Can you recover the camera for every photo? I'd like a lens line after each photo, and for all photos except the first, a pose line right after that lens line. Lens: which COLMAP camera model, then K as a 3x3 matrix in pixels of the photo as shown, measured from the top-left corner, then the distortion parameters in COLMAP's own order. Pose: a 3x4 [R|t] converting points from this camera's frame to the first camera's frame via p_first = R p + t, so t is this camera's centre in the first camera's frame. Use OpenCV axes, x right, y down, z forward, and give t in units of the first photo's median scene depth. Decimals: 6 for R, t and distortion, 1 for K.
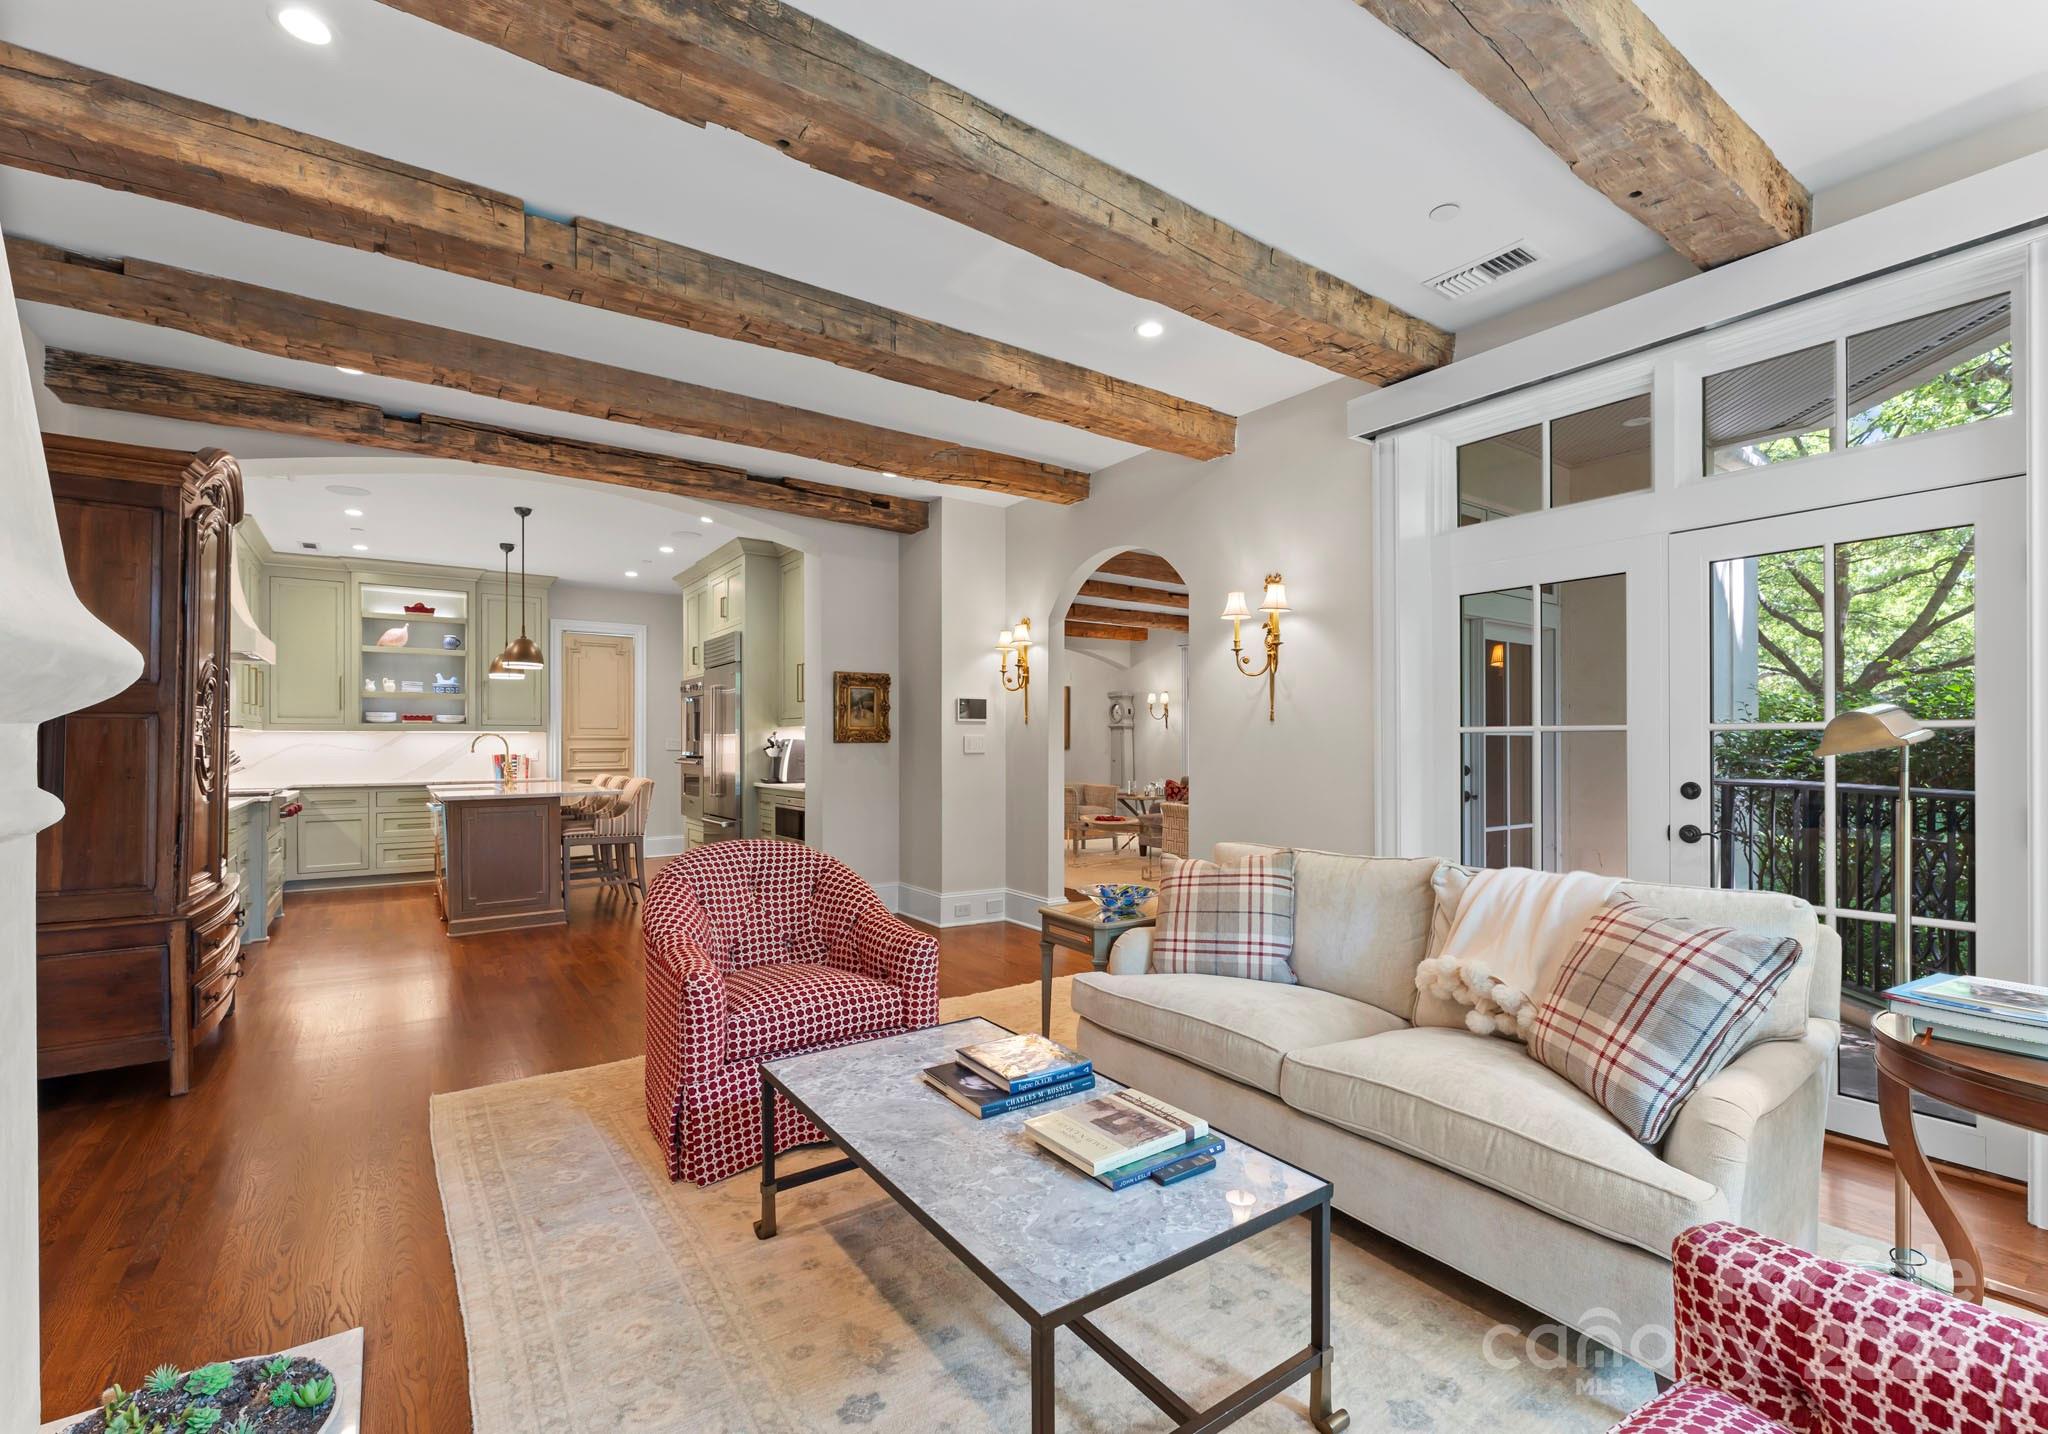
lens RADIAL K [[887.6, 0, 1017.6], [0, 887.6, 742.6], [0, 0, 1]] dist [0.001632, -0.000131]
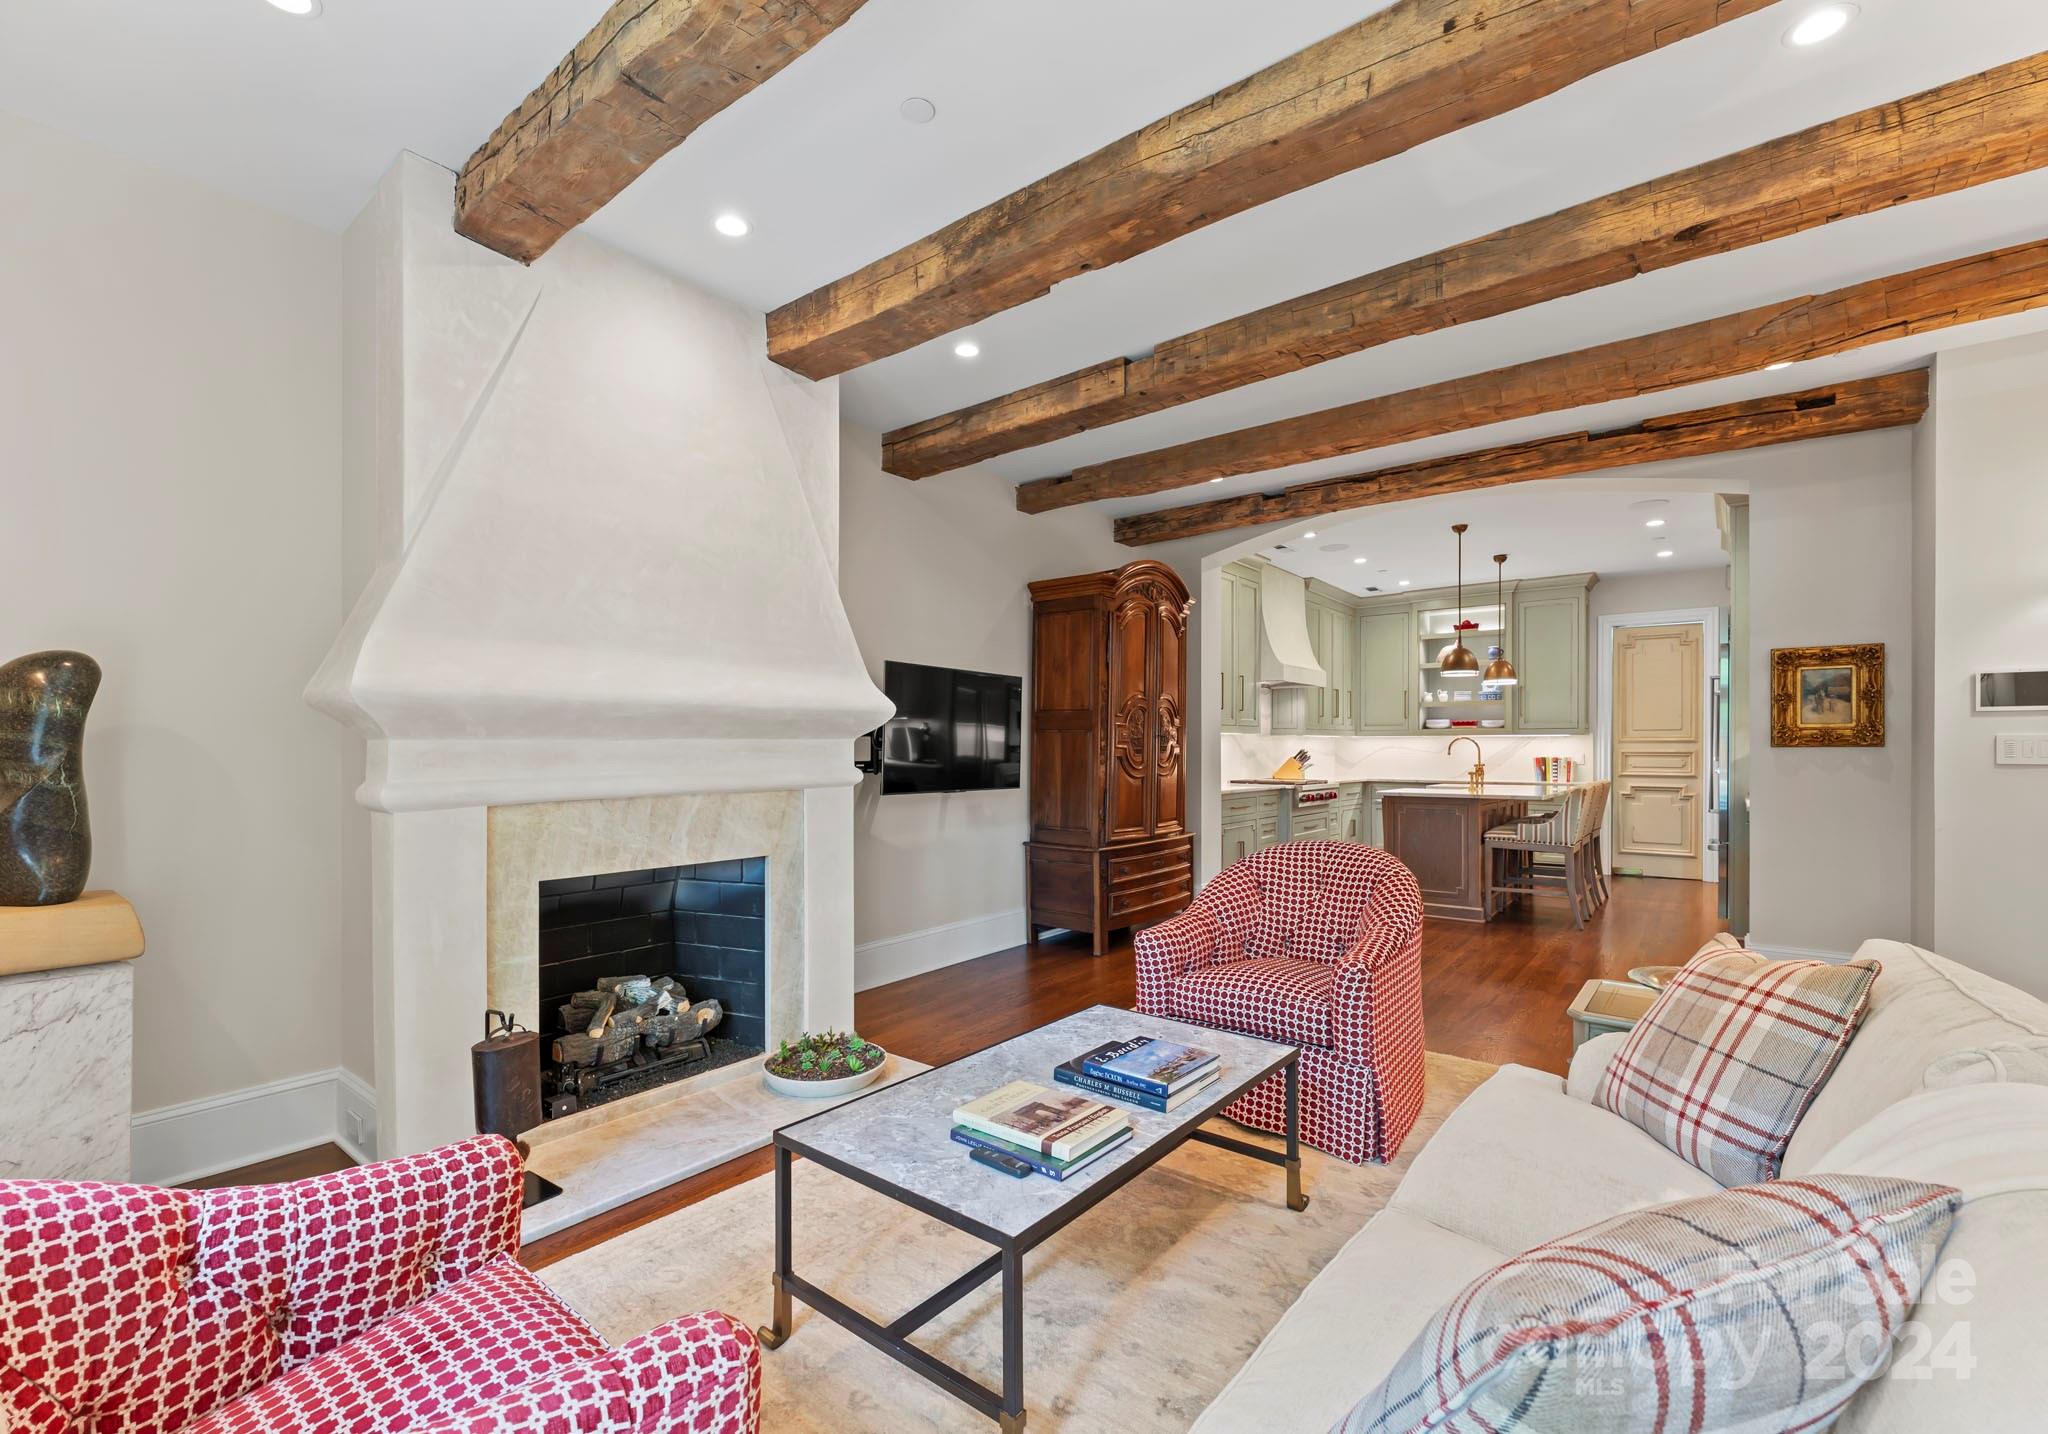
lens RADIAL K [[887.6, 0, 1017.6], [0, 887.6, 742.6], [0, 0, 1]] dist [0.001632, -0.000131]
pose [[0.280967, -0.002451, -0.959714, 0.520548], [-0.000754, 0.999996, -0.002774, -0.001085], [0.959717, 0.001503, 0.280964, 0.321212]]
